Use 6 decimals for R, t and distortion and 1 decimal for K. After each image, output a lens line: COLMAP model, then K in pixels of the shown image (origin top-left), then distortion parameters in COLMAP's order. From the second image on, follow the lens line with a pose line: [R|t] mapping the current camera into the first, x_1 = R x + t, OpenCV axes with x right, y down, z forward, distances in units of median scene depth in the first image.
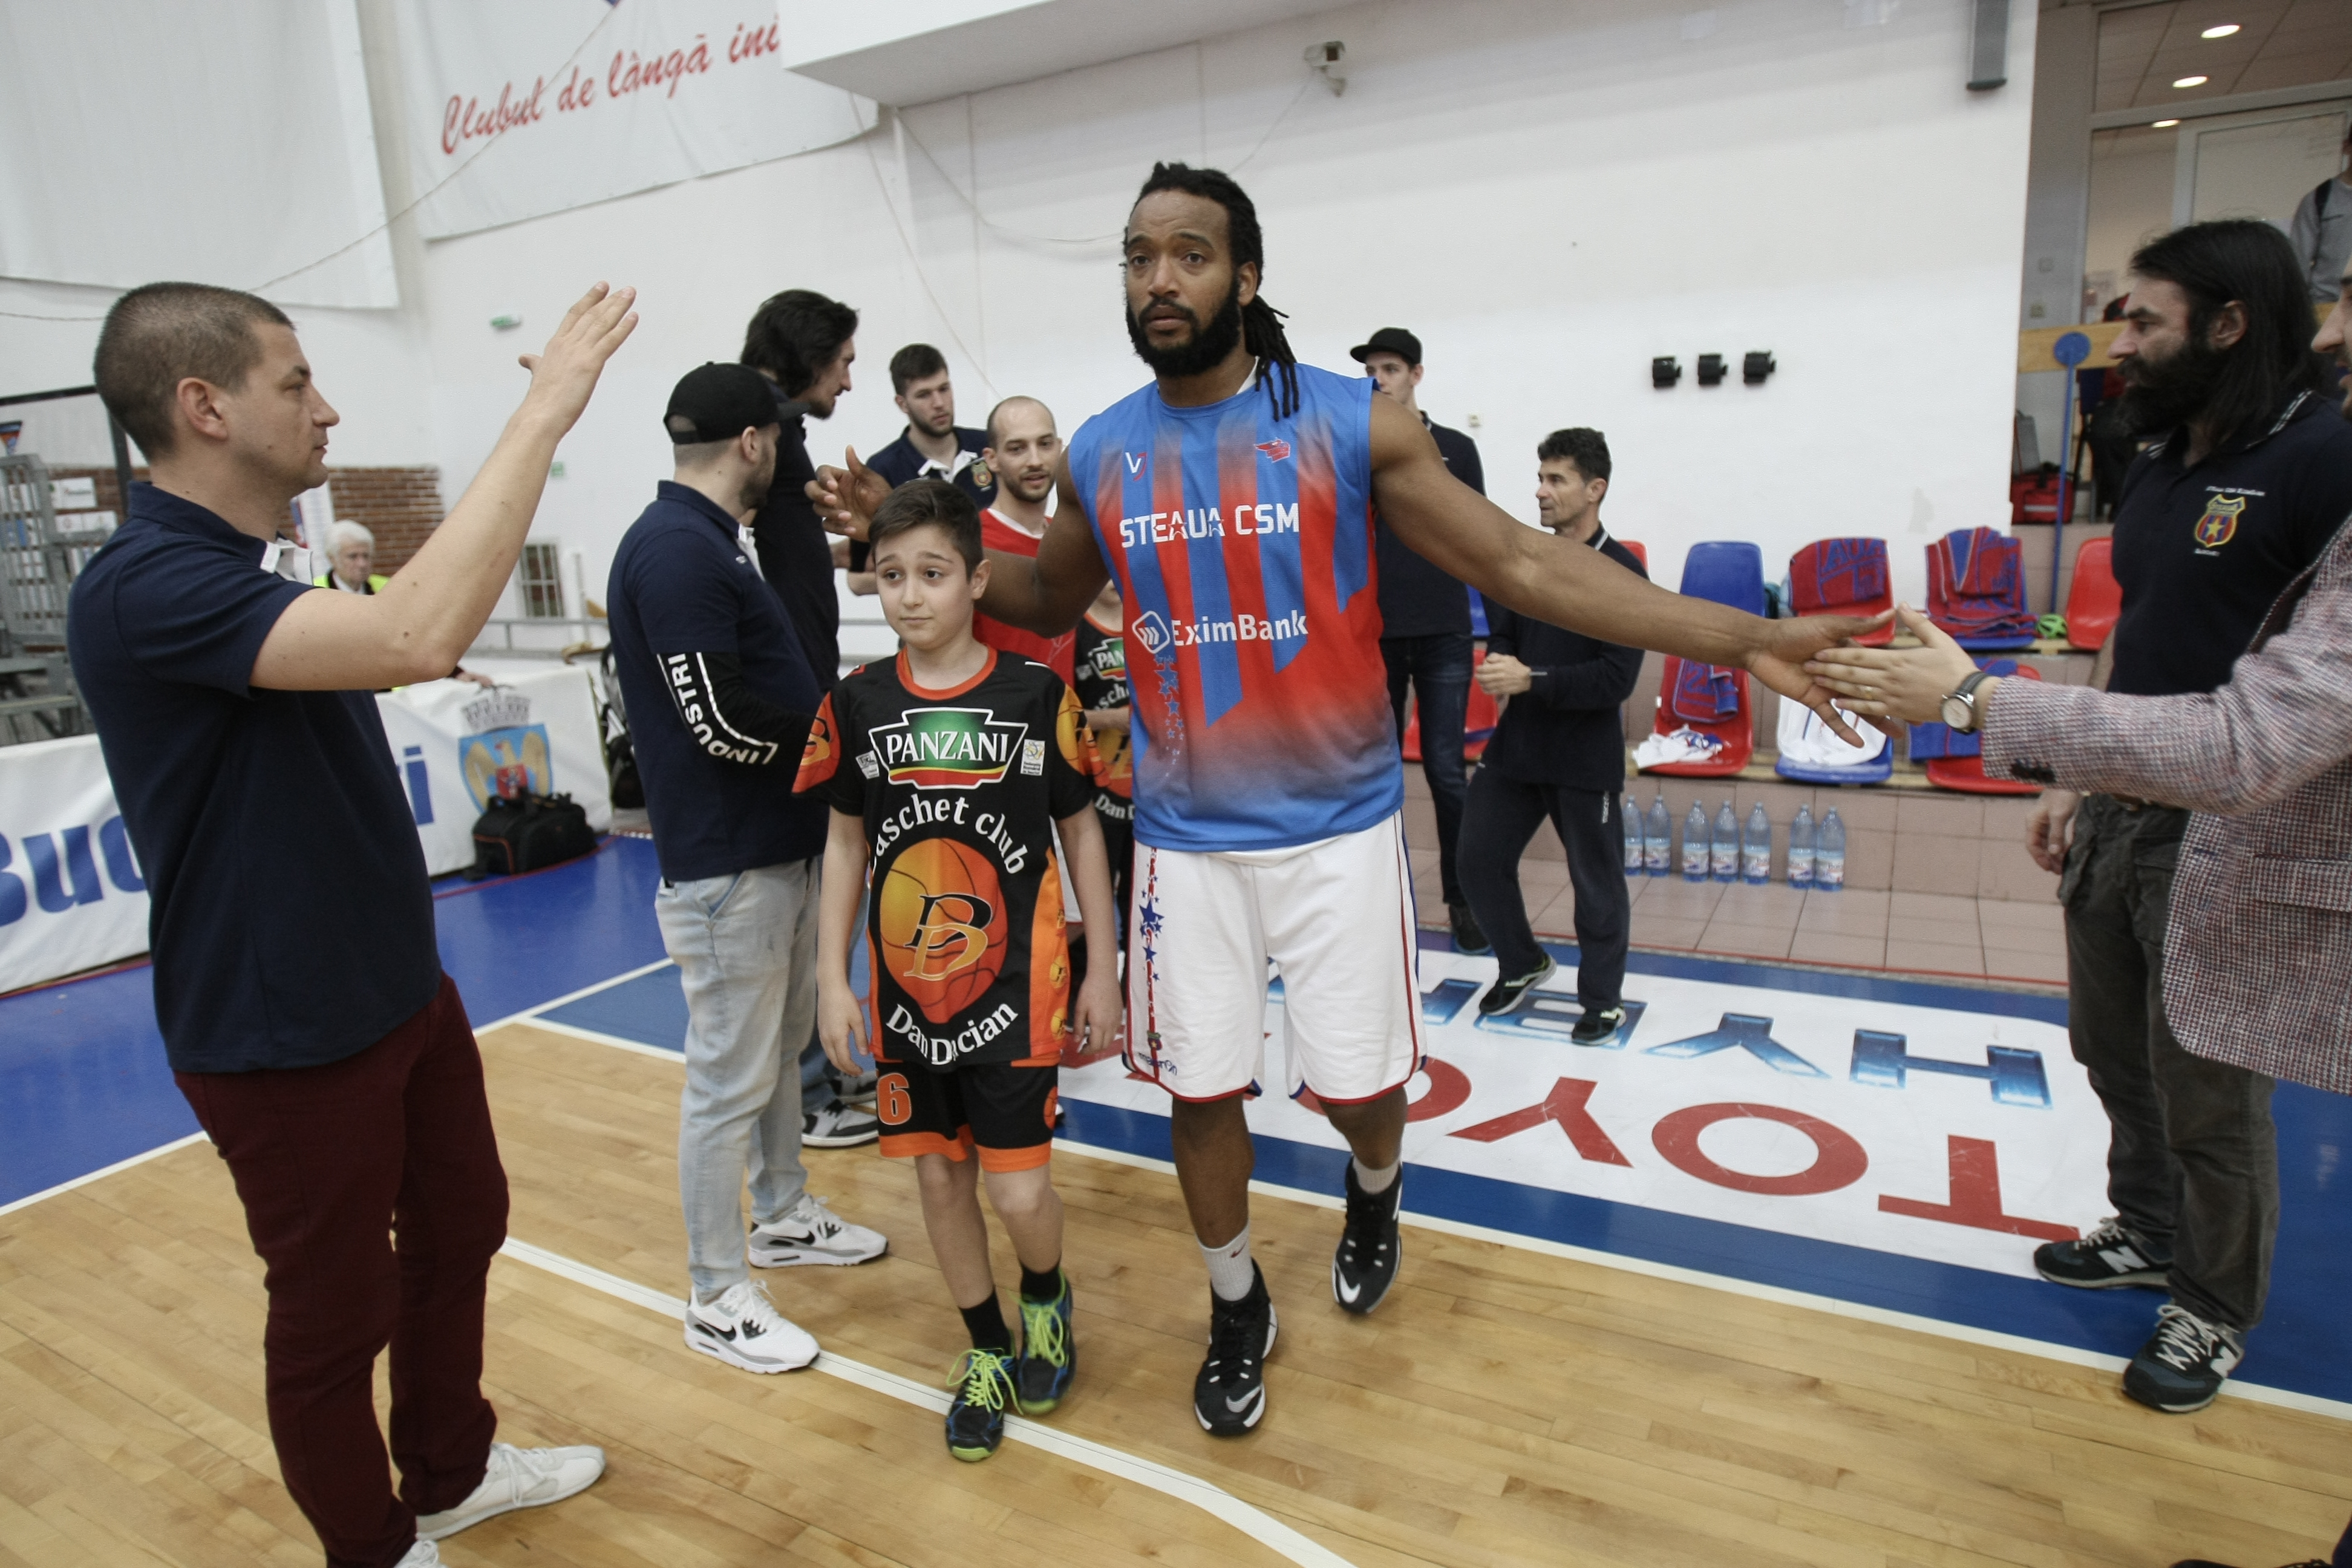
lens RADIAL K [[1370.3, 0, 1177.0], [0, 1370.3, 785.7], [0, 0, 1]] dist [-0.079827, 0.035563]
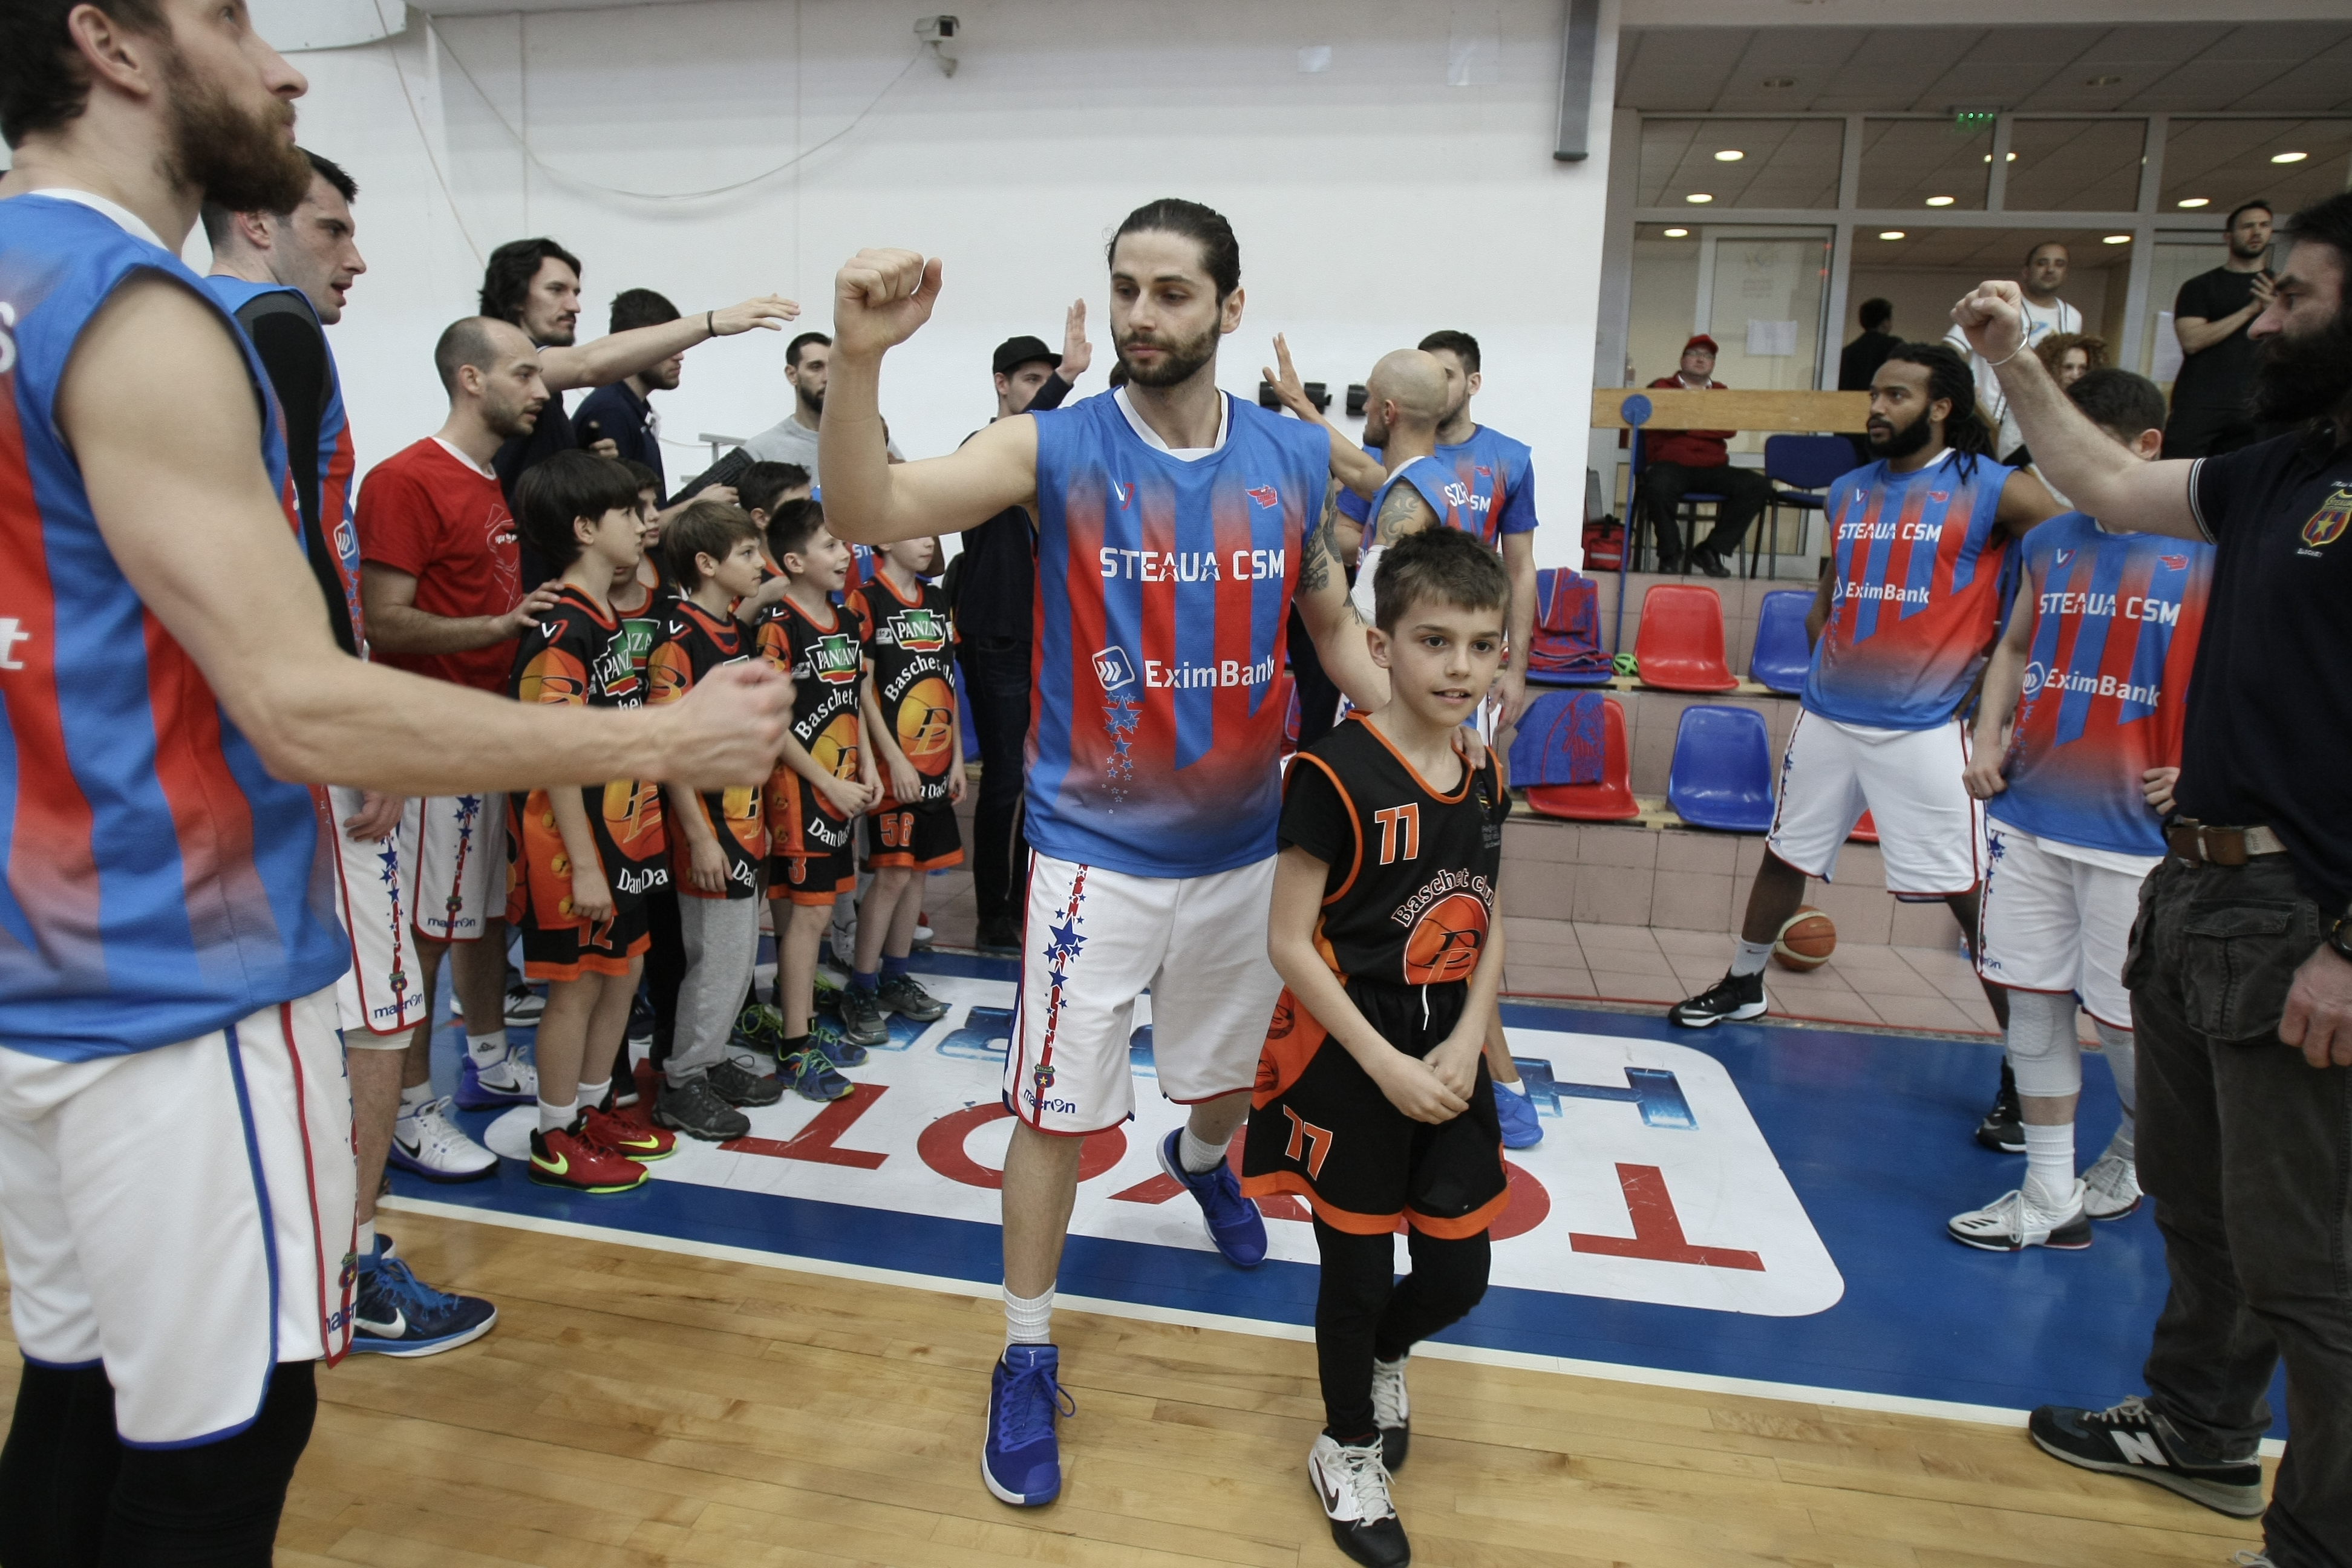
lens RADIAL K [[1376.8, 0, 1176.0], [0, 1376.8, 784.0], [0, 0, 1]] dist [-0.081214, 0.035539]
pose [[0.948220, 0.018563, 0.317070, -0.033658], [-0.010816, 0.999599, -0.026175, 0.010356], [-0.317429, 0.021390, 0.948041, 0.112193]]
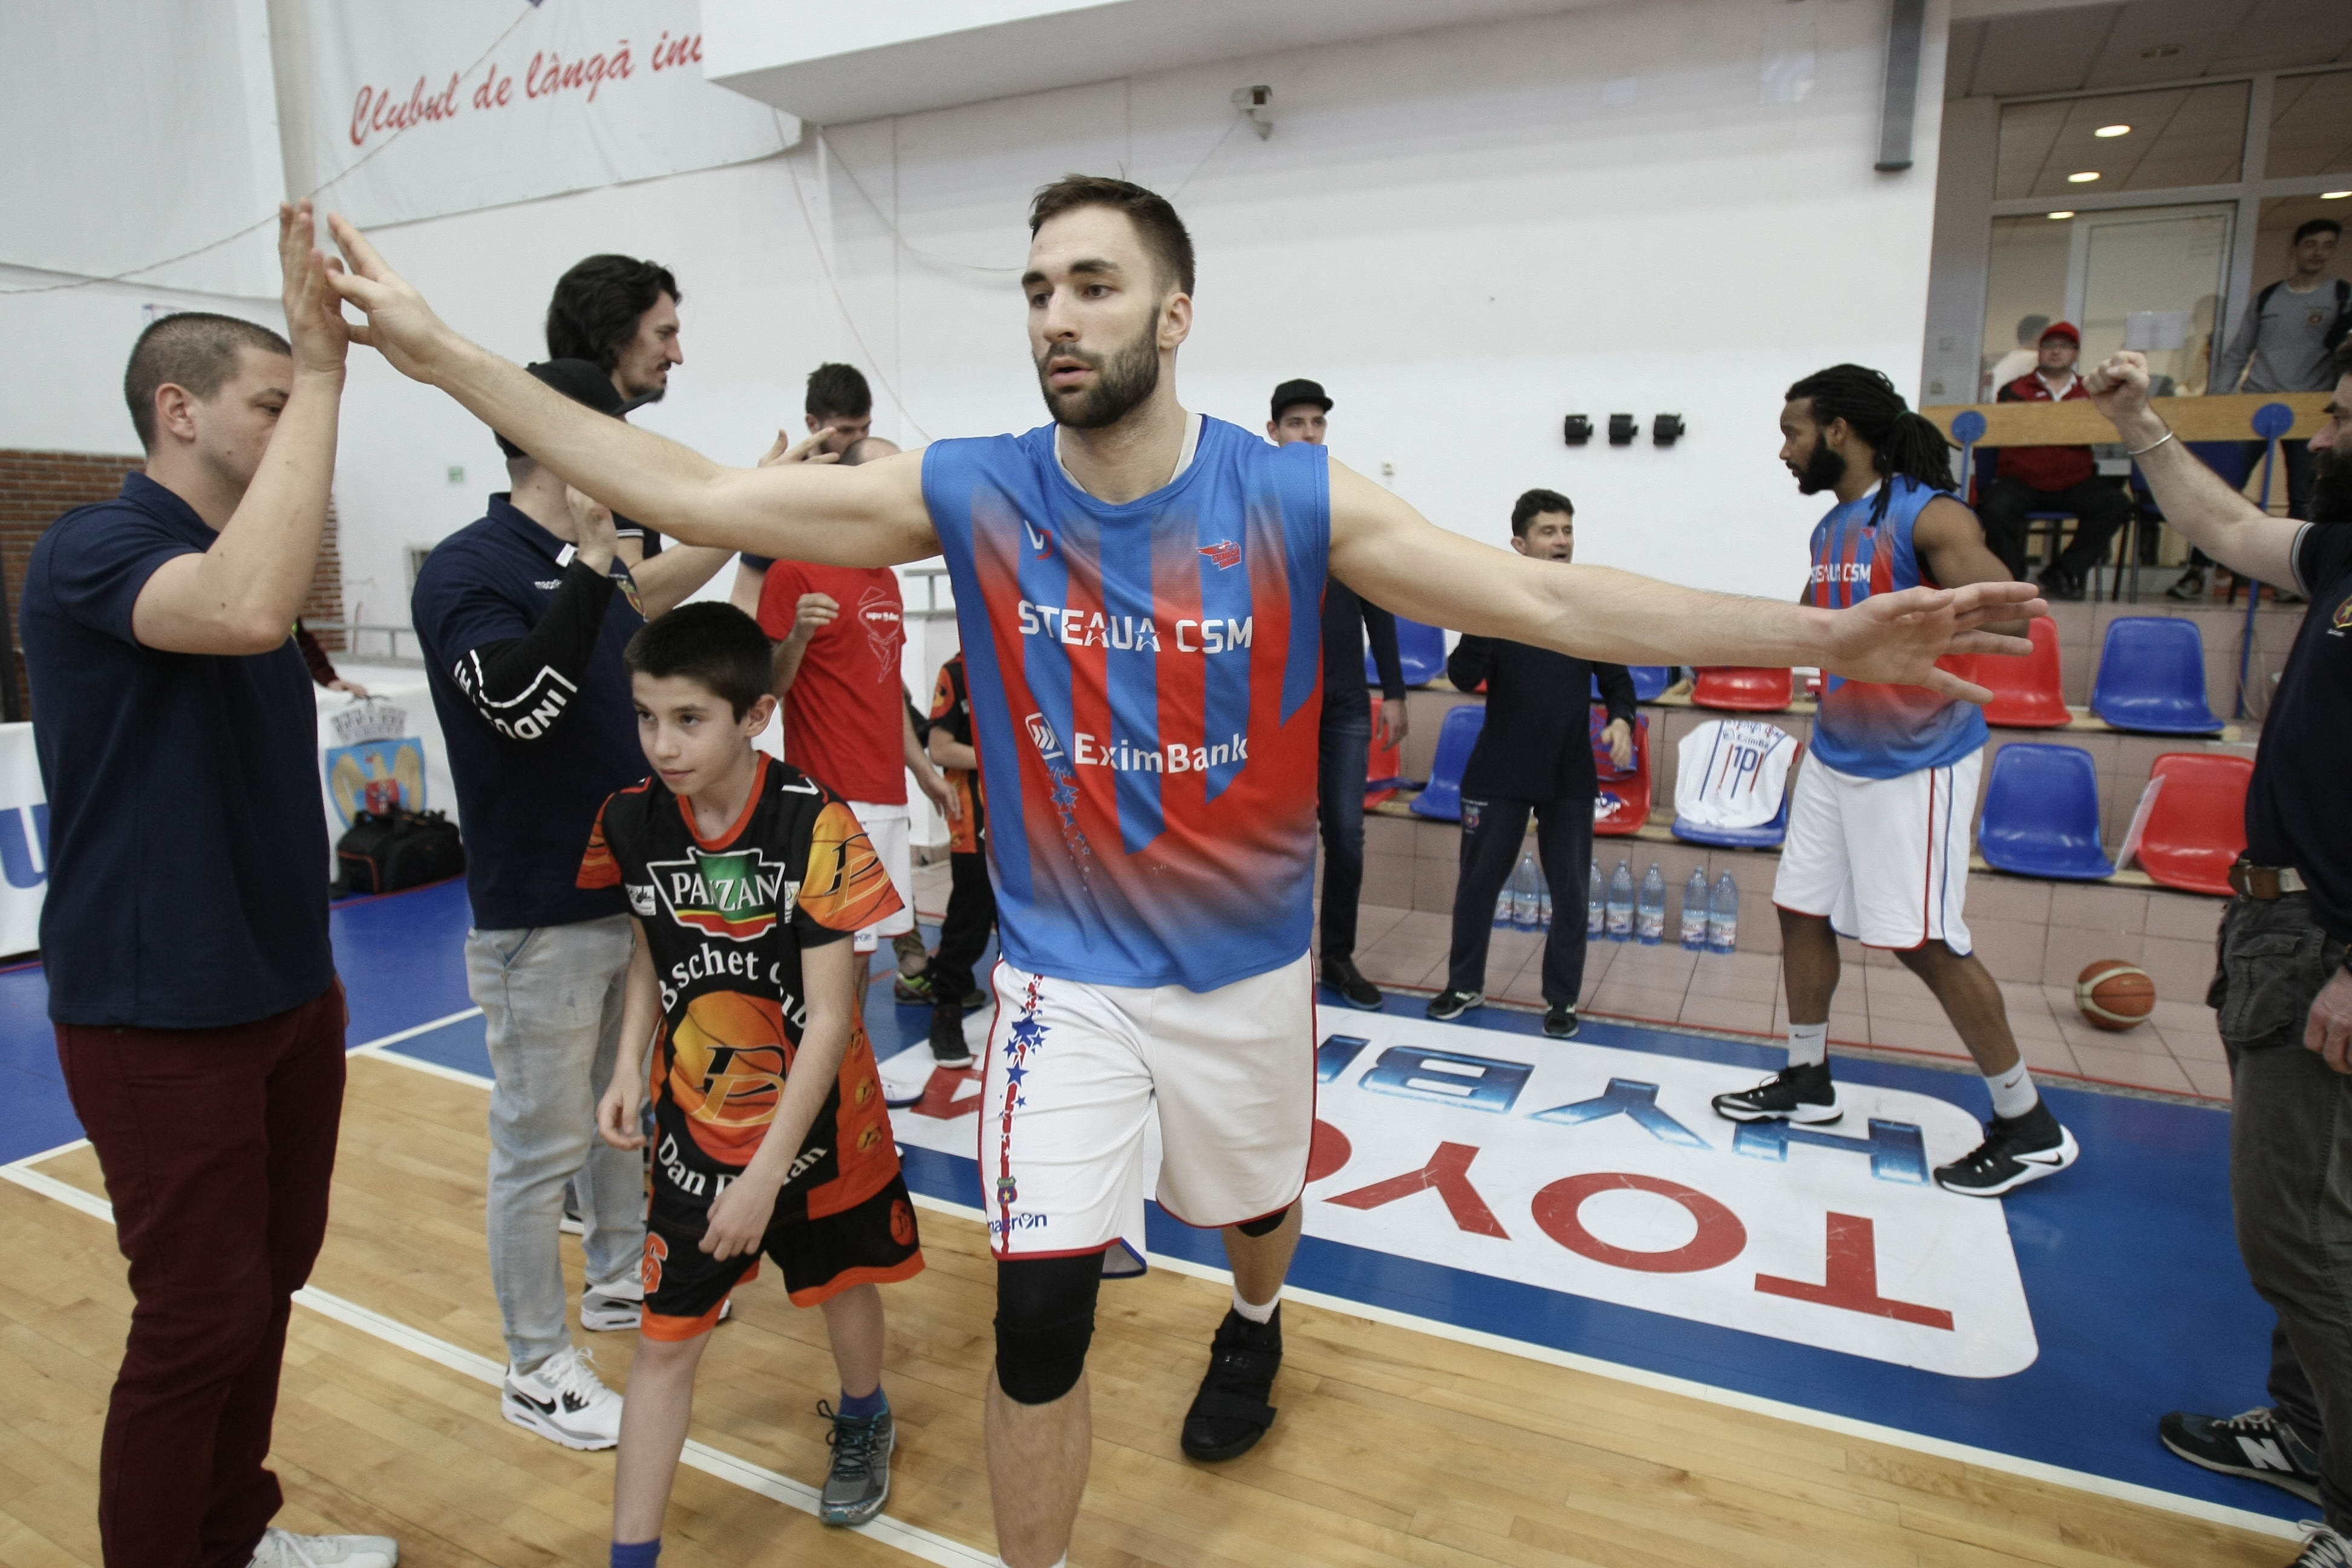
lens RADIAL K [[1371.9, 0, 1169.2], [0, 1371.9, 788.6], [0, 0, 1]] dist [-0.079349, 0.034465]
pose [[0.997761, 0.035581, 0.056623, 0.016965], [-0.034320, 0.999144, -0.023080, -0.008746], [-0.057395, 0.021085, 0.998129, 0.020928]]
